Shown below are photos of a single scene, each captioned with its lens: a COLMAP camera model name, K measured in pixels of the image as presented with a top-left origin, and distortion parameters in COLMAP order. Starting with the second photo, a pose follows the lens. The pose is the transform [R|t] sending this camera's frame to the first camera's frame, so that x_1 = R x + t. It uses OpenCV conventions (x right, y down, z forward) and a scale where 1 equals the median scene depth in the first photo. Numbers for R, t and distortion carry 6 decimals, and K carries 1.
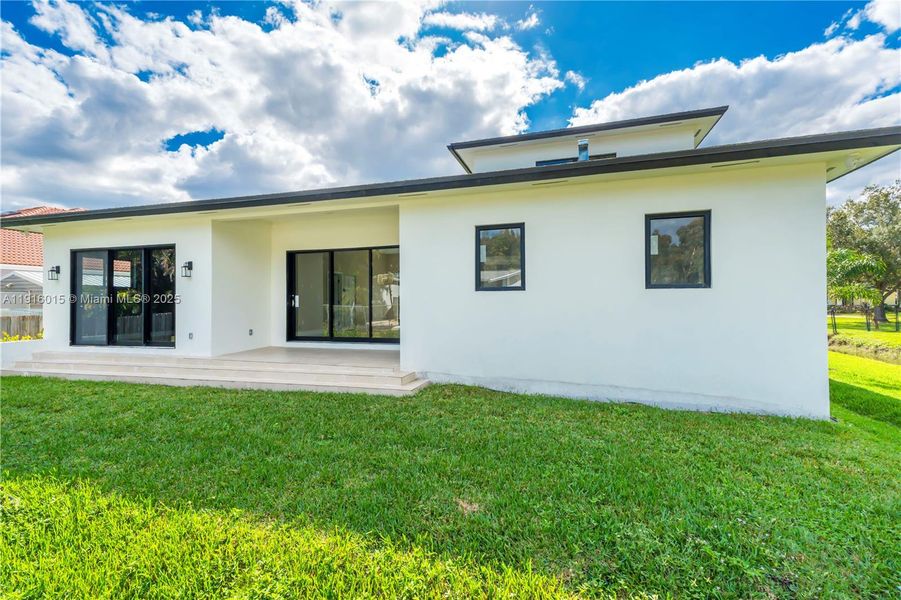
lens RADIAL K [[384.1, 0, 453.9], [0, 384.1, 302.3], [0, 0, 1]] dist [0.001370, 0.000144]
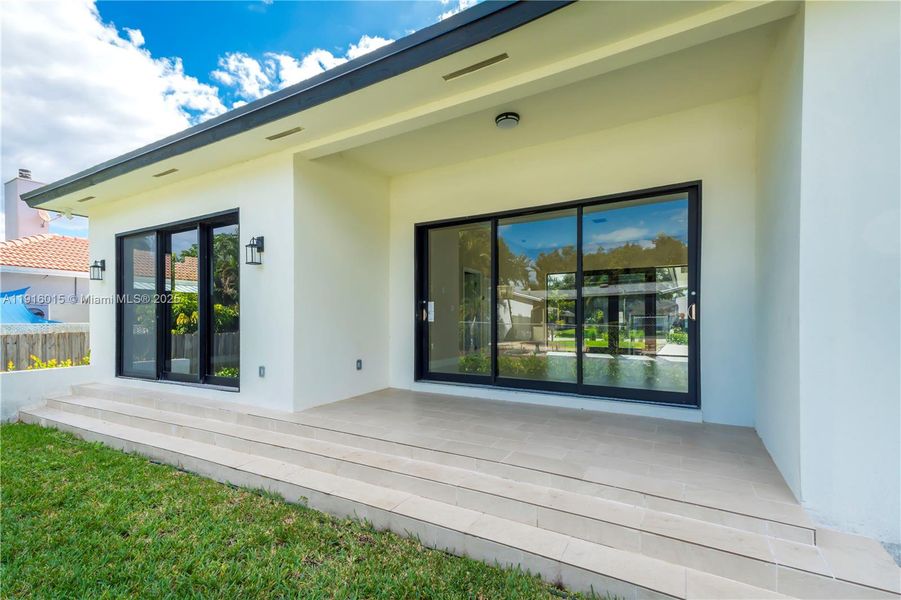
lens RADIAL K [[410.1, 0, 449.6], [0, 410.1, 322.0], [0, 0, 1]] dist [-0.001059, -0.000006]
pose [[0.968778, 0.004576, -0.247887, -0.248356], [-0.003066, 0.999974, 0.006480, 0.009761], [0.247910, -0.005517, 0.968767, 0.445004]]
